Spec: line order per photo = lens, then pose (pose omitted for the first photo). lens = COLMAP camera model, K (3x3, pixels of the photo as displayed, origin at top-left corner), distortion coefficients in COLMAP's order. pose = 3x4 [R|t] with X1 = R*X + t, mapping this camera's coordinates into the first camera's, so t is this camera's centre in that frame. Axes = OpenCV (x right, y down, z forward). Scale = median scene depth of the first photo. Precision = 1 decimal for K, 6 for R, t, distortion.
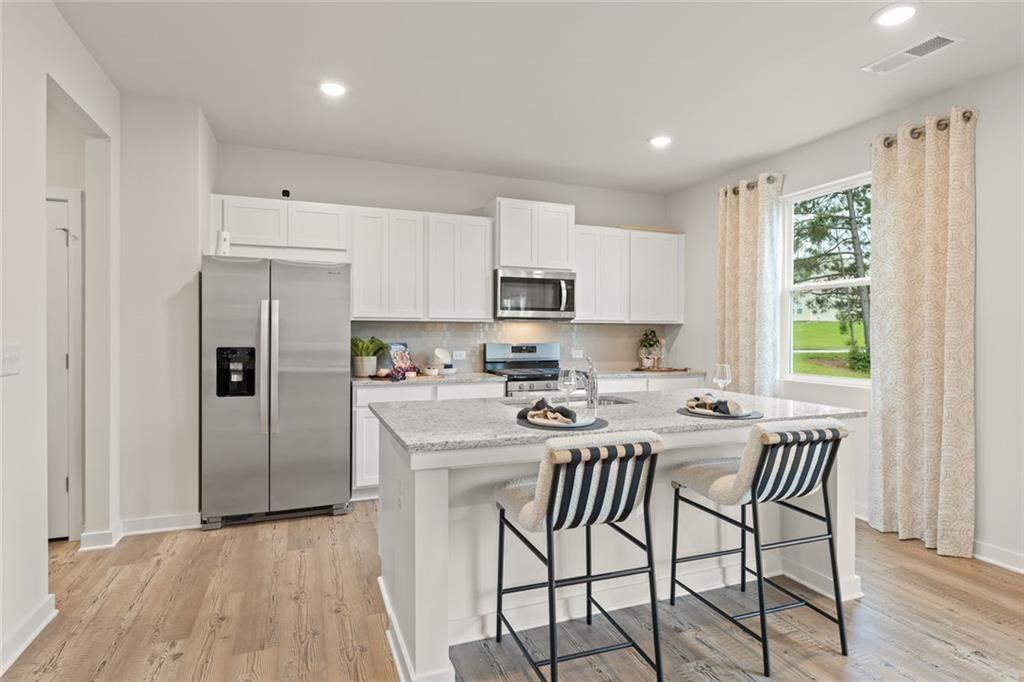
lens RADIAL K [[535.4, 0, 503.0], [0, 535.4, 337.3], [0, 0, 1]] dist [0.004556, 0.000083]
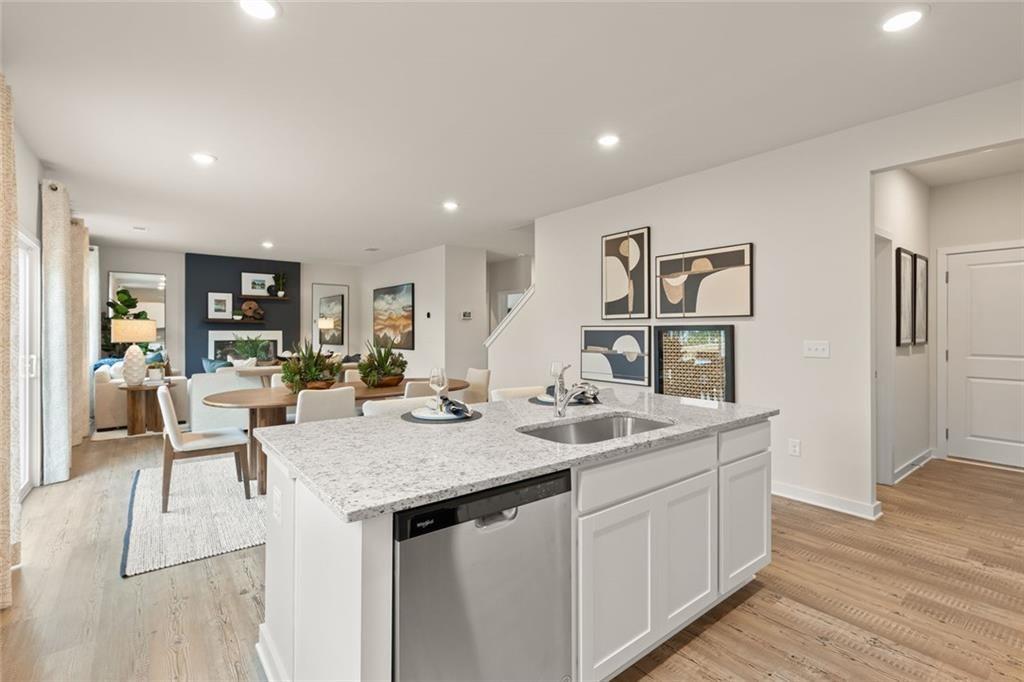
lens RADIAL K [[465.7, 0, 511.6], [0, 465.7, 333.2], [0, 0, 1]] dist [0.000097, 0.000035]
pose [[-0.951111, -0.002766, -0.308837, 0.302566], [-0.007525, 0.999871, 0.014217, -0.014684], [0.308757, 0.015846, -0.951009, 1.060434]]
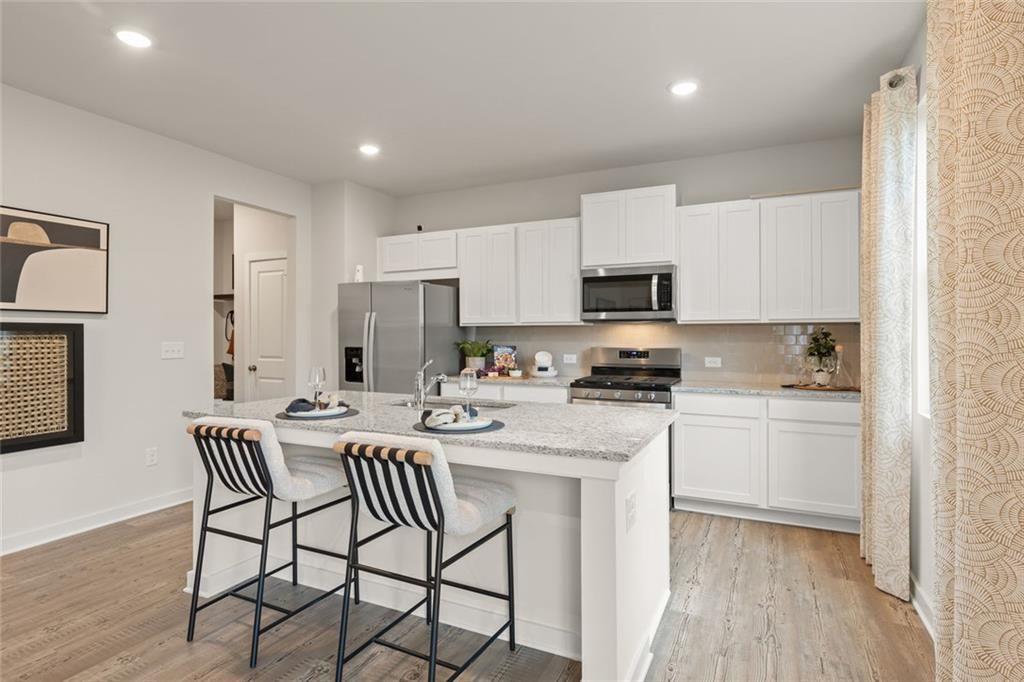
lens RADIAL K [[535.4, 0, 505.5], [0, 535.4, 336.6], [0, 0, 1]] dist [0.004556, 0.000083]
pose [[0.682295, -0.003280, -0.731070, 0.618006], [-0.005140, 0.999944, -0.009284, 0.001811], [0.731059, 0.010092, 0.682240, 0.256516]]
